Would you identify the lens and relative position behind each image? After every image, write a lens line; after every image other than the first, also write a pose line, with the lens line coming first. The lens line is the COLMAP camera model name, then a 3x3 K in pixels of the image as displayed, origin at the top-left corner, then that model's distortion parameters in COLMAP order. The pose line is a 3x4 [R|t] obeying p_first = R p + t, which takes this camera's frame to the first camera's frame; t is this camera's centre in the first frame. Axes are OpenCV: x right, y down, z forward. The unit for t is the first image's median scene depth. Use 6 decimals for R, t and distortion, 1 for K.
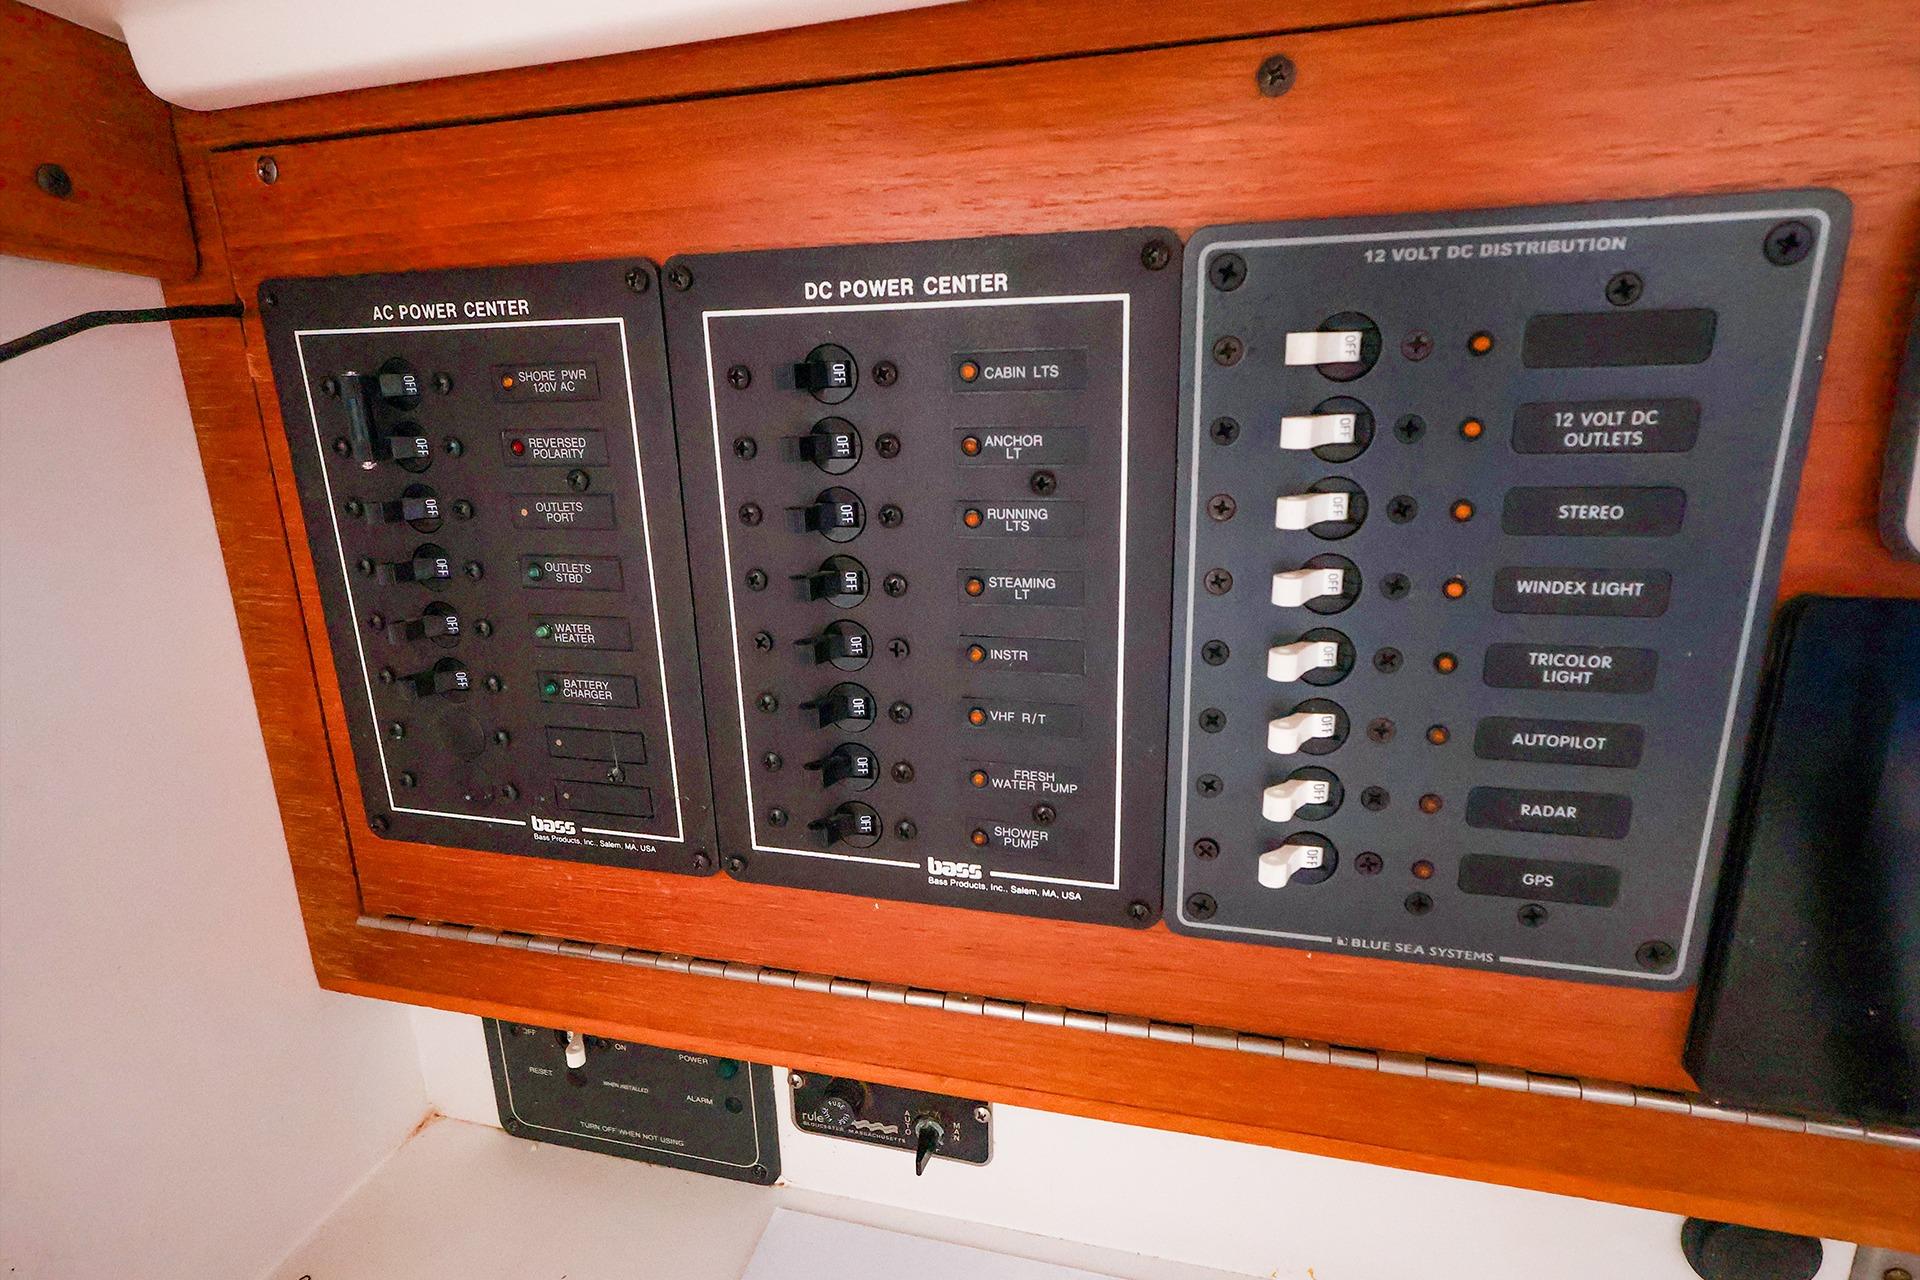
lens RADIAL K [[991.9, 0, 955.5], [0, 991.9, 631.7], [0, 0, 1]] dist [0.000666, 0.000685]
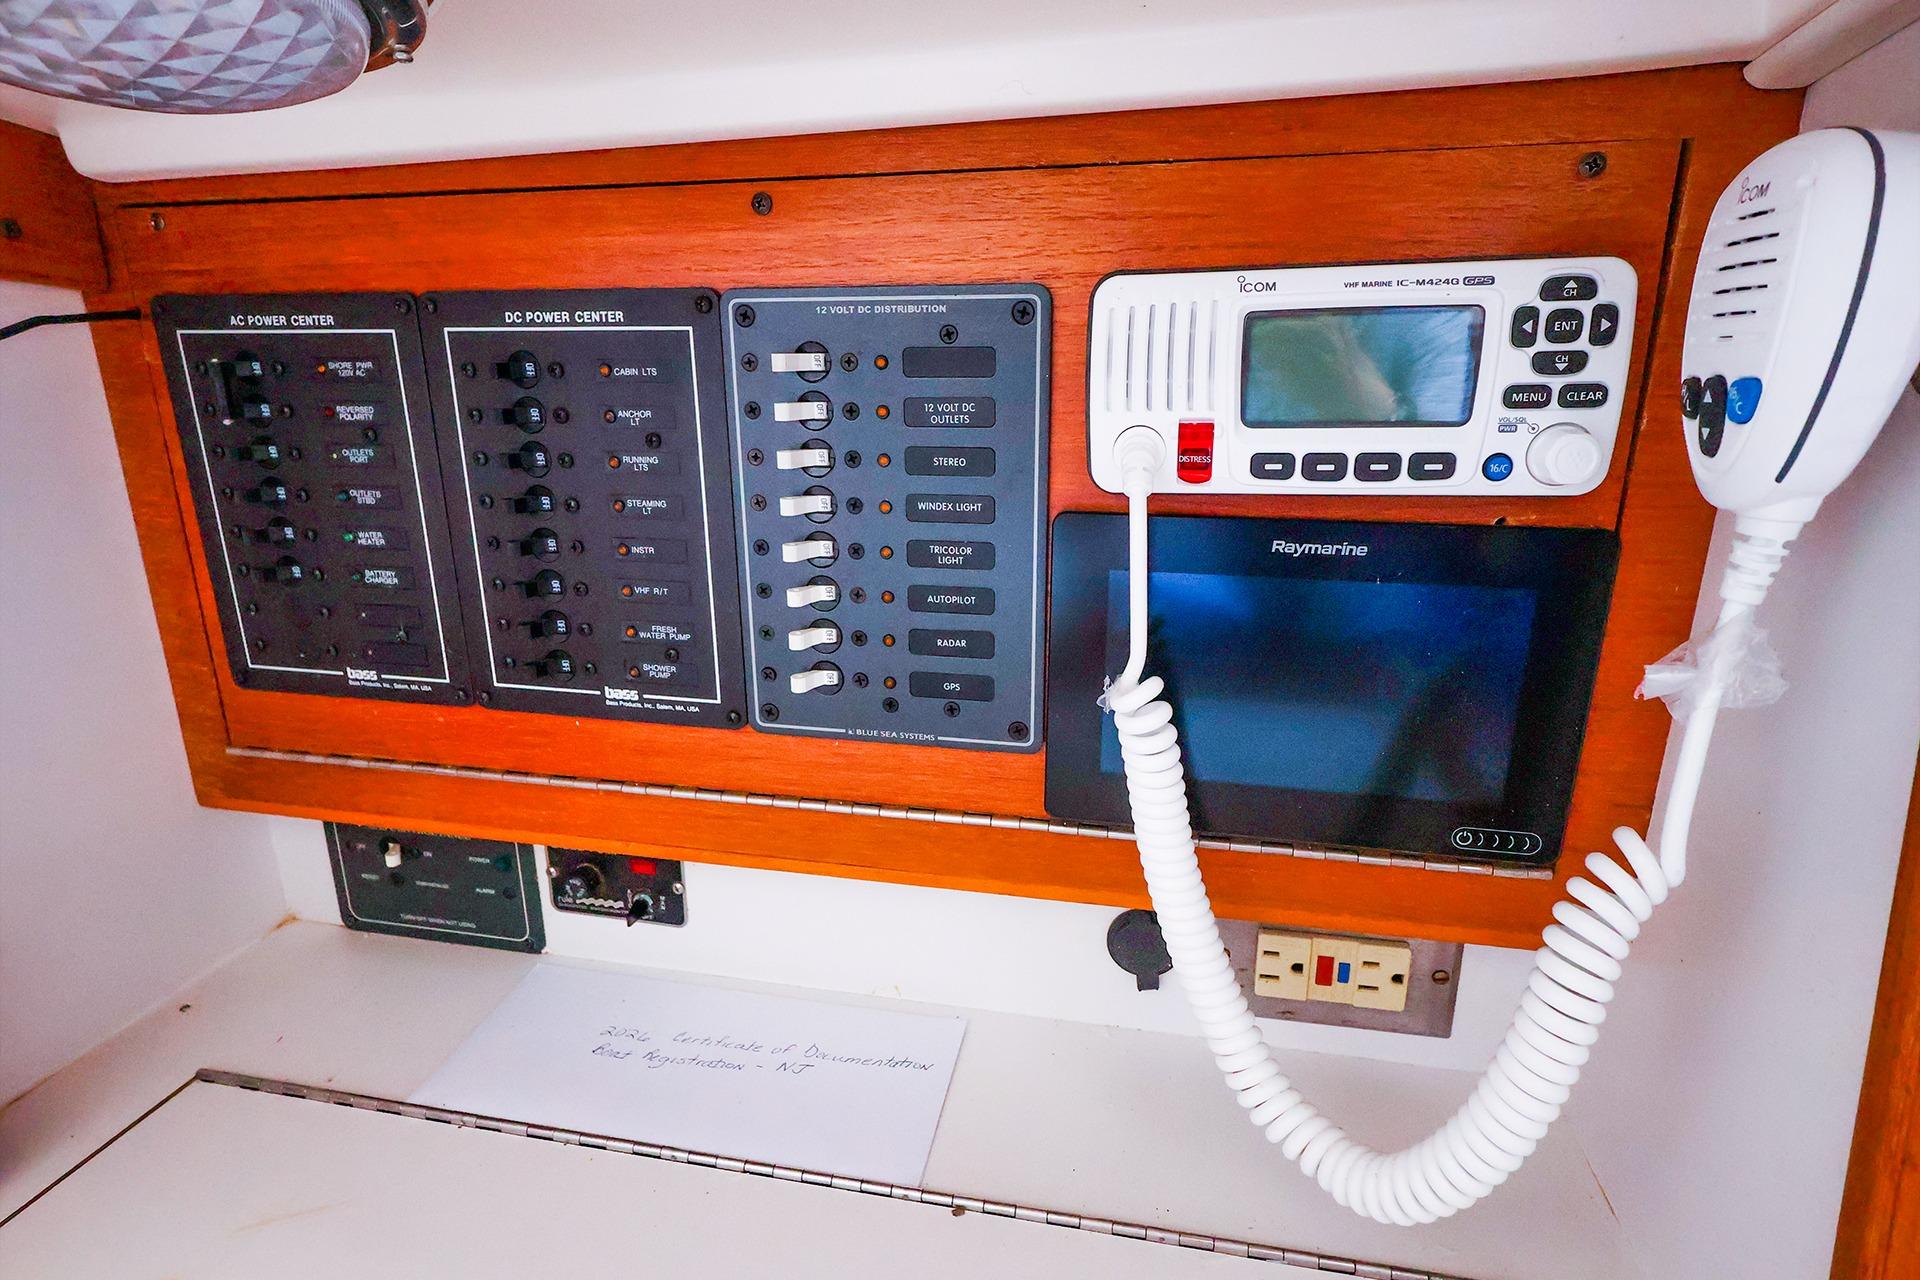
lens RADIAL K [[991.9, 0, 955.5], [0, 991.9, 631.7], [0, 0, 1]] dist [0.000666, 0.000685]
pose [[0.998477, 0.011345, 0.053996, 0.444090], [-0.011783, 0.999900, 0.007815, 0.128403], [-0.053902, -0.008439, 0.998511, -0.577365]]
